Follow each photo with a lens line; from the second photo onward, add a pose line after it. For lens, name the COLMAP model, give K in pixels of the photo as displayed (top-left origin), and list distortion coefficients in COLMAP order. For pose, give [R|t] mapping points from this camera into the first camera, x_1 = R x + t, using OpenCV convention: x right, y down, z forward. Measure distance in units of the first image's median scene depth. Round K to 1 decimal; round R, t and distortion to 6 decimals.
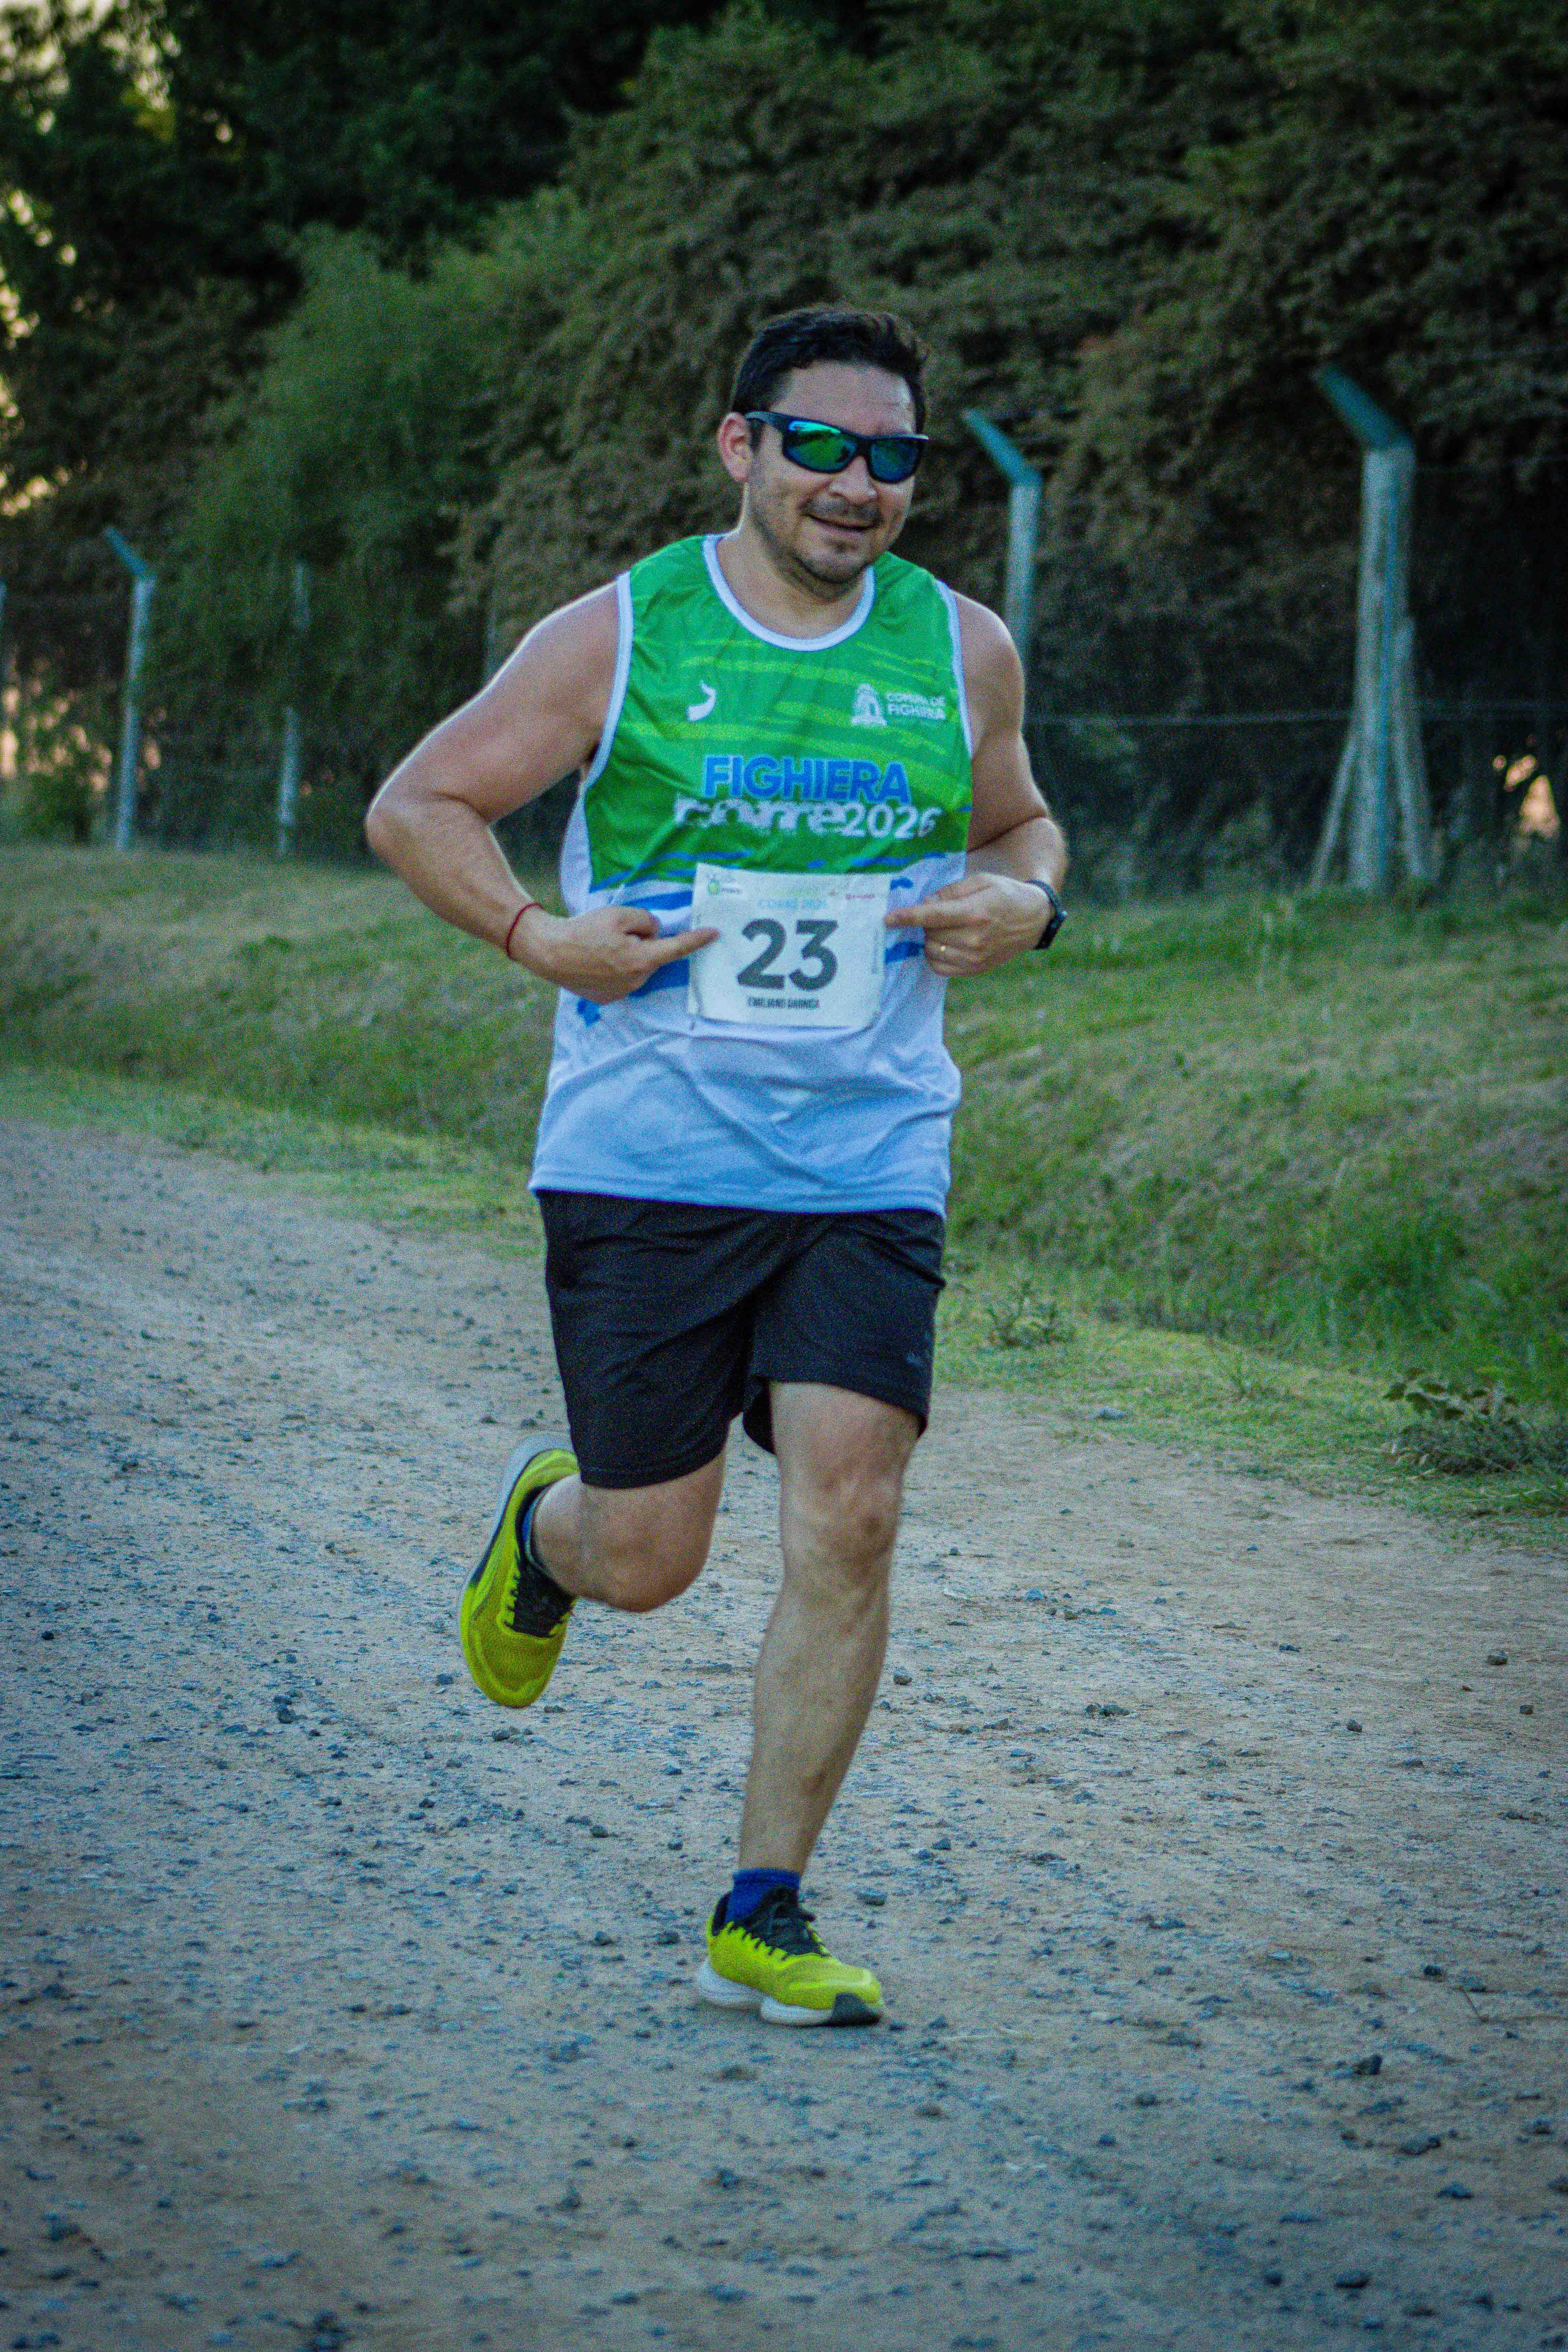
lens RADIAL K [[10021.1, 0, 784.0], [0, 10021.1, 1176.0], [0, 0, 1]] dist [-0.055137, -4.265724]
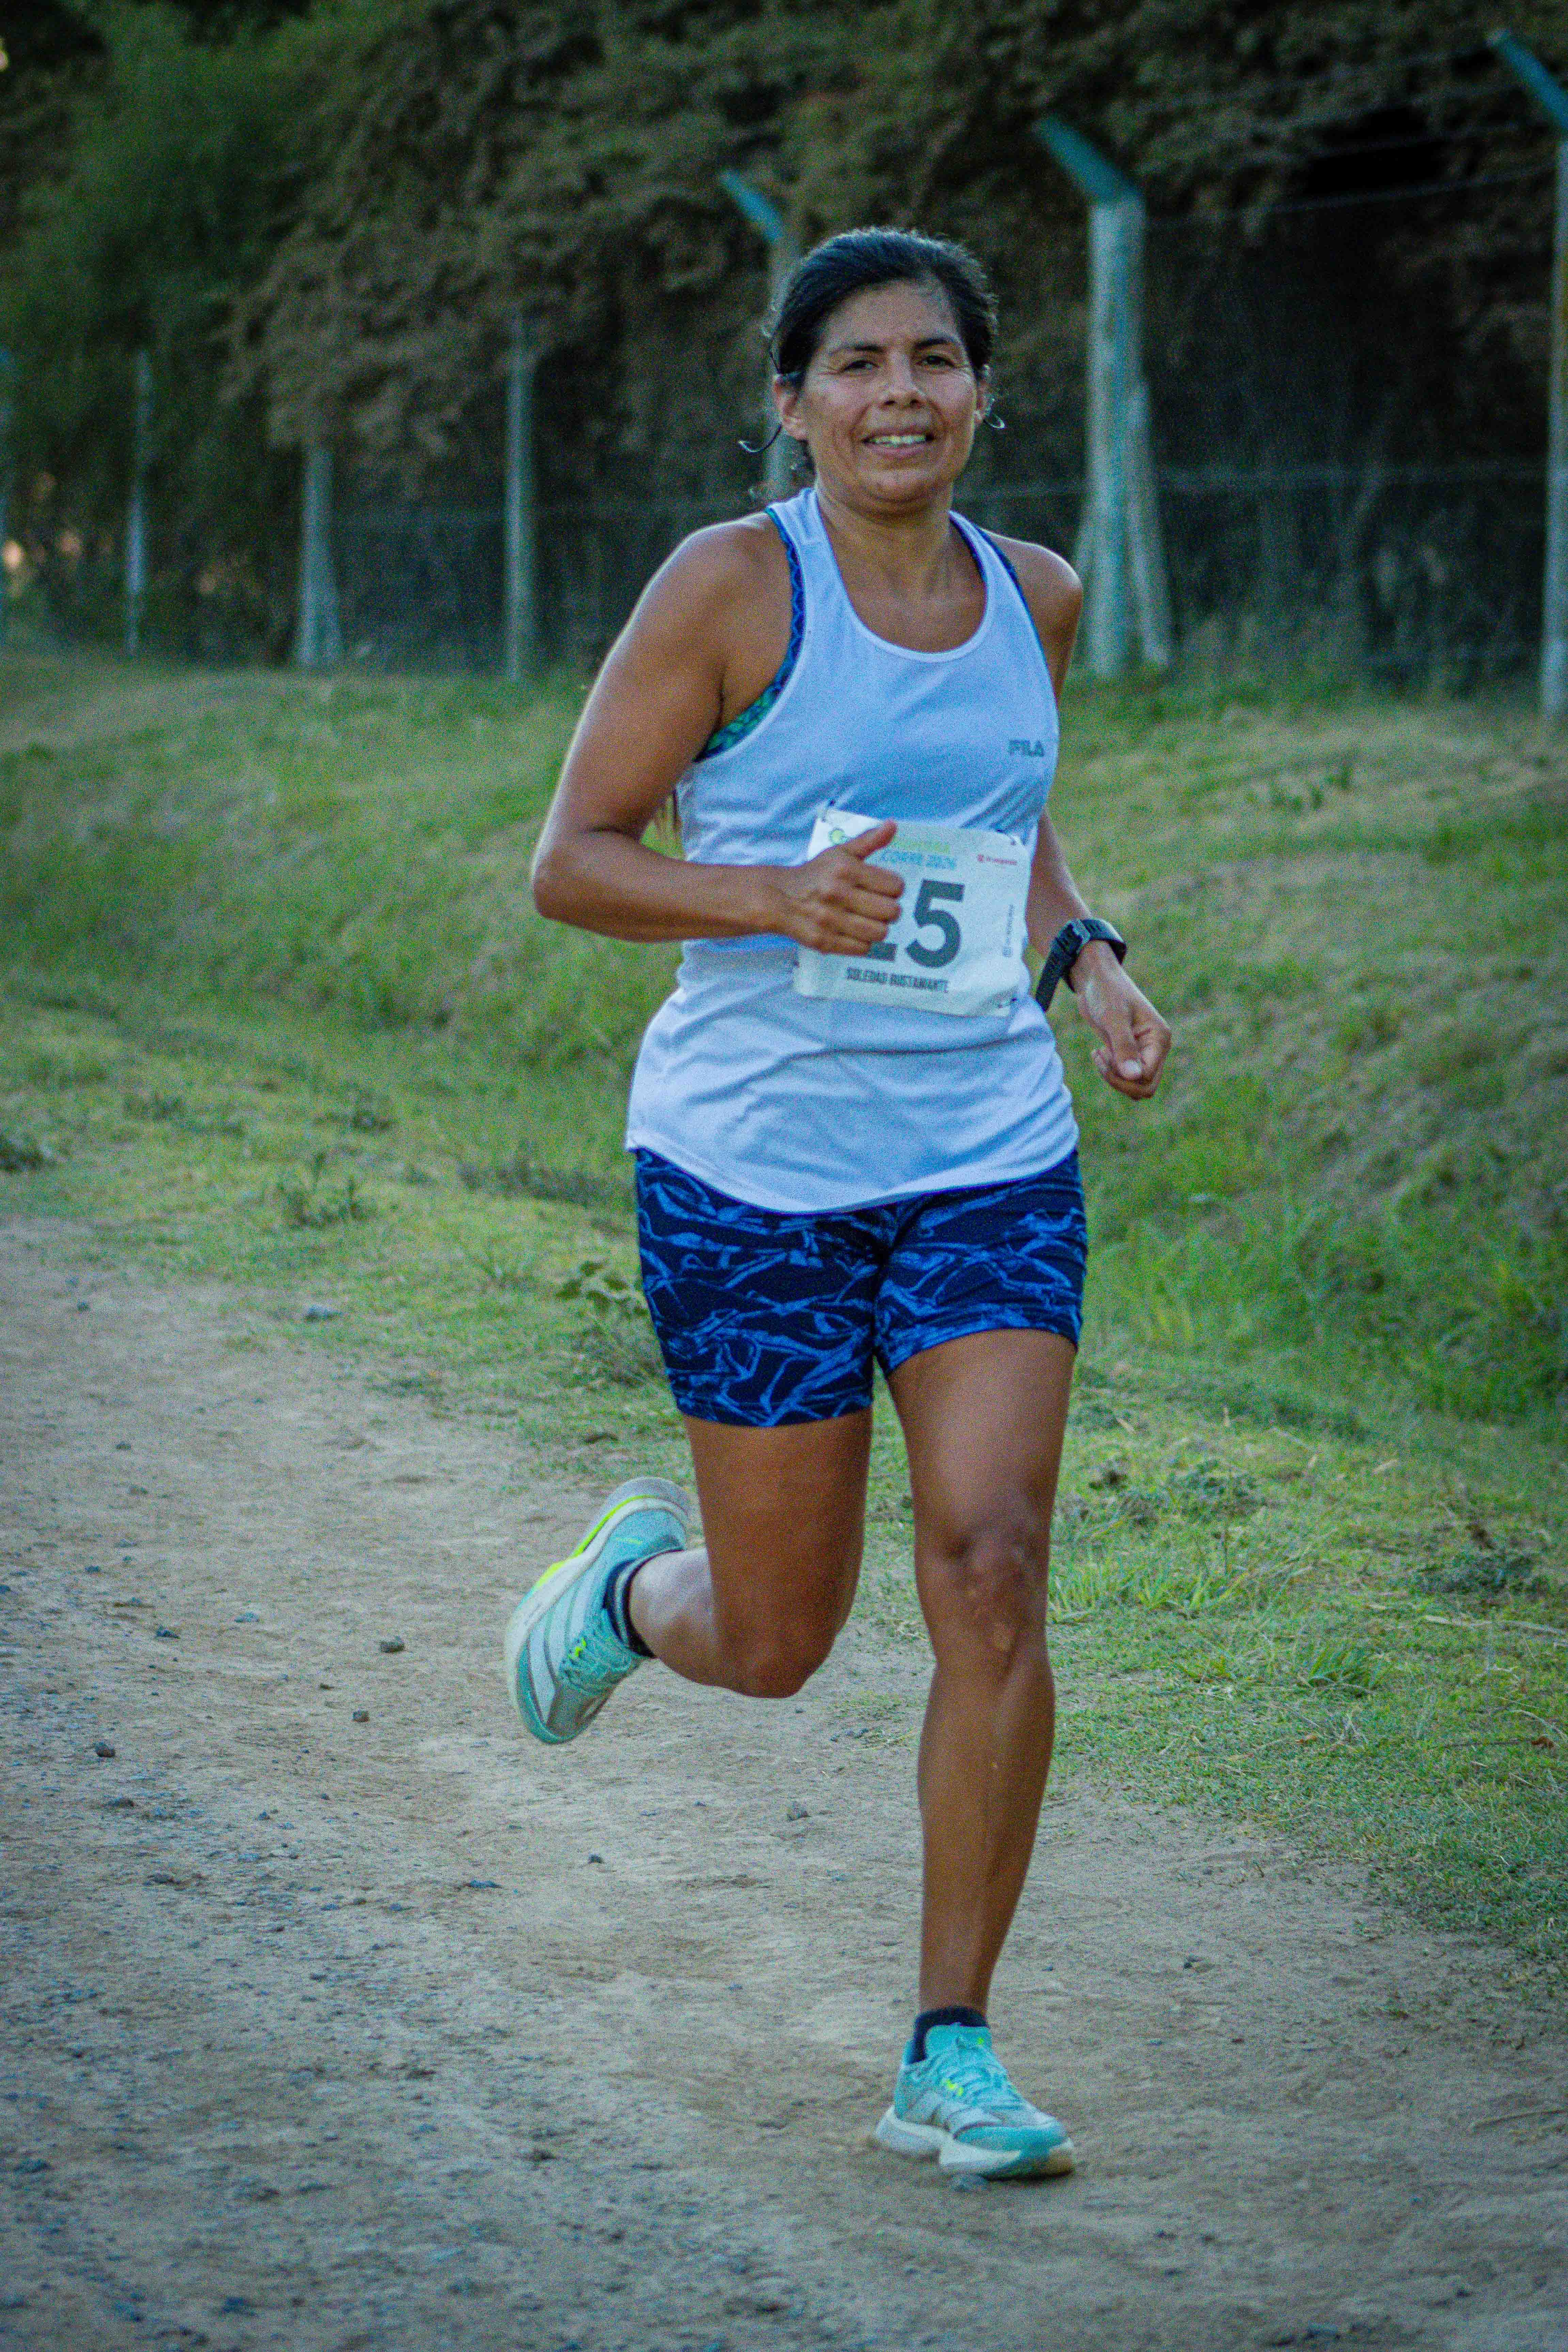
lens RADIAL K [[10021.1, 0, 784.0], [0, 10021.1, 1176.0], [0, 0, 1]] dist [-0.055137, -4.265724]
pose [[0.999407, -0.024240, -0.024450, 0.050878], [0.024814, 0.999418, 0.023418, -0.004308], [0.023868, -0.024011, 0.999427, 0.061028]]
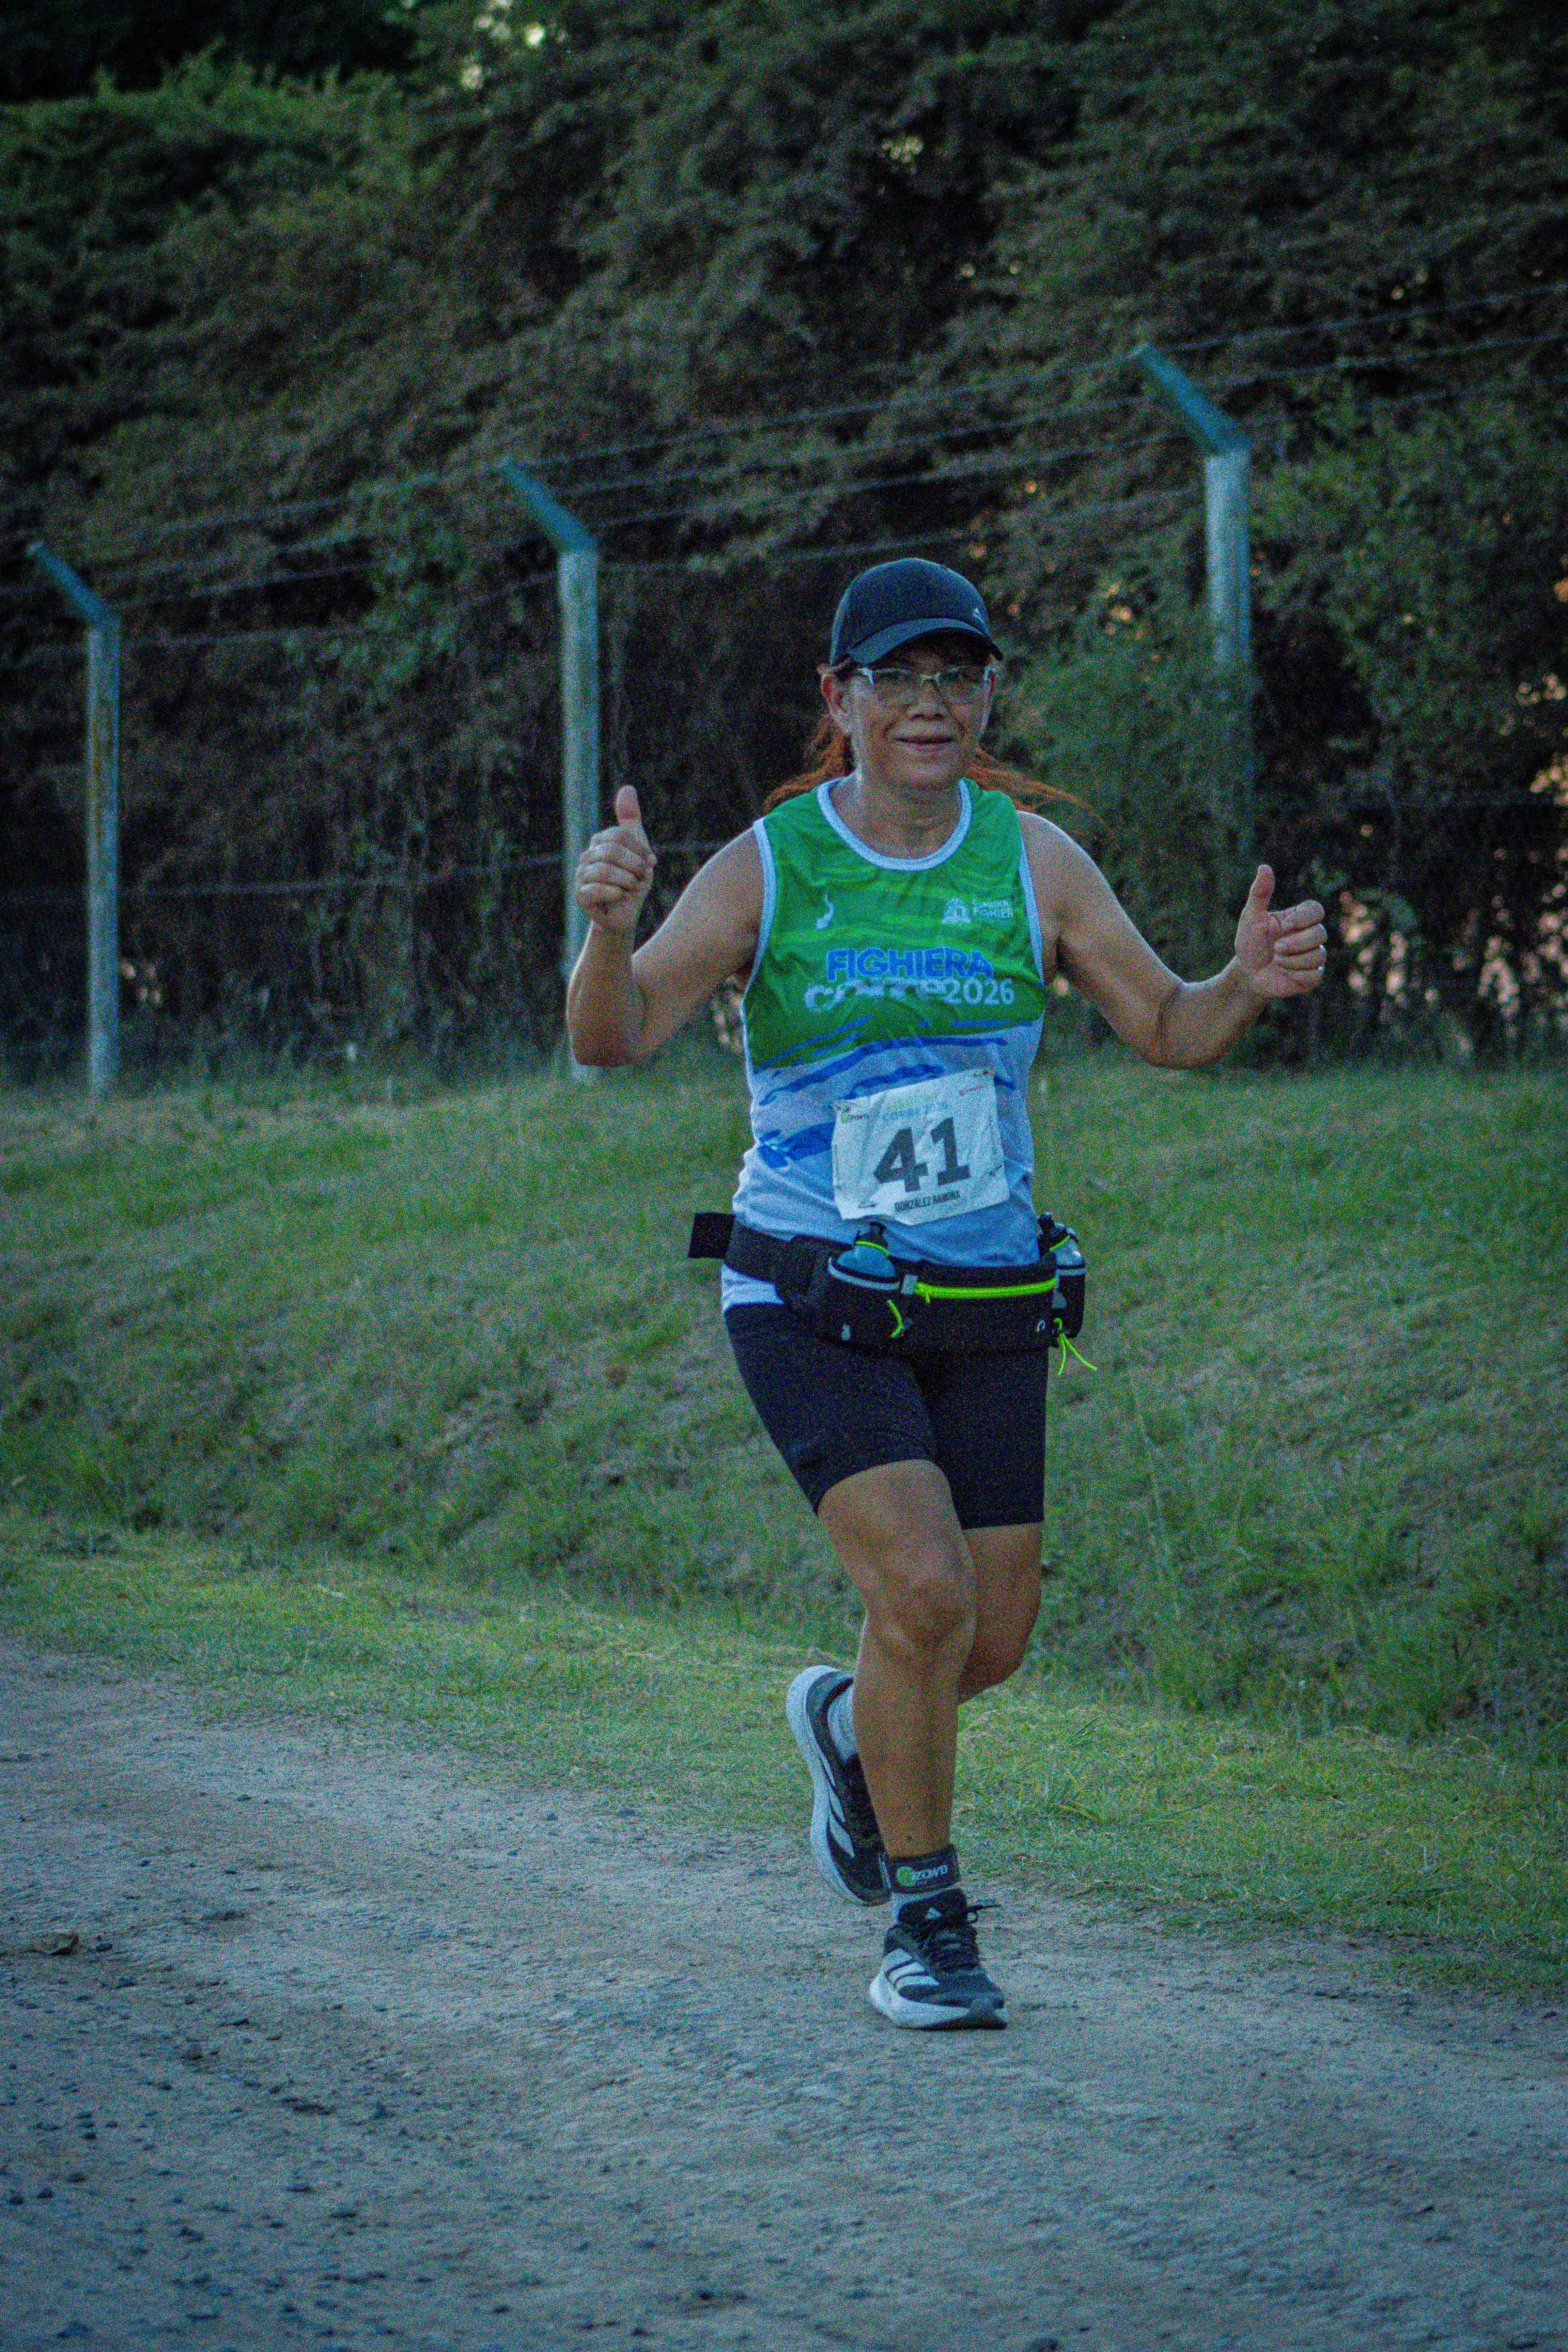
lens RADIAL K [[10338.6, 0, 526.5], [0, 10338.6, 1181.2], [0, 0, 1]] dist [0.993718, -34.382737]
pose [[0.993886, -0.054389, 0.096082, 0.035869], [0.056510, 0.998212, -0.019493, 0.010974], [-0.094850, 0.024804, 0.995183, -0.176822]]
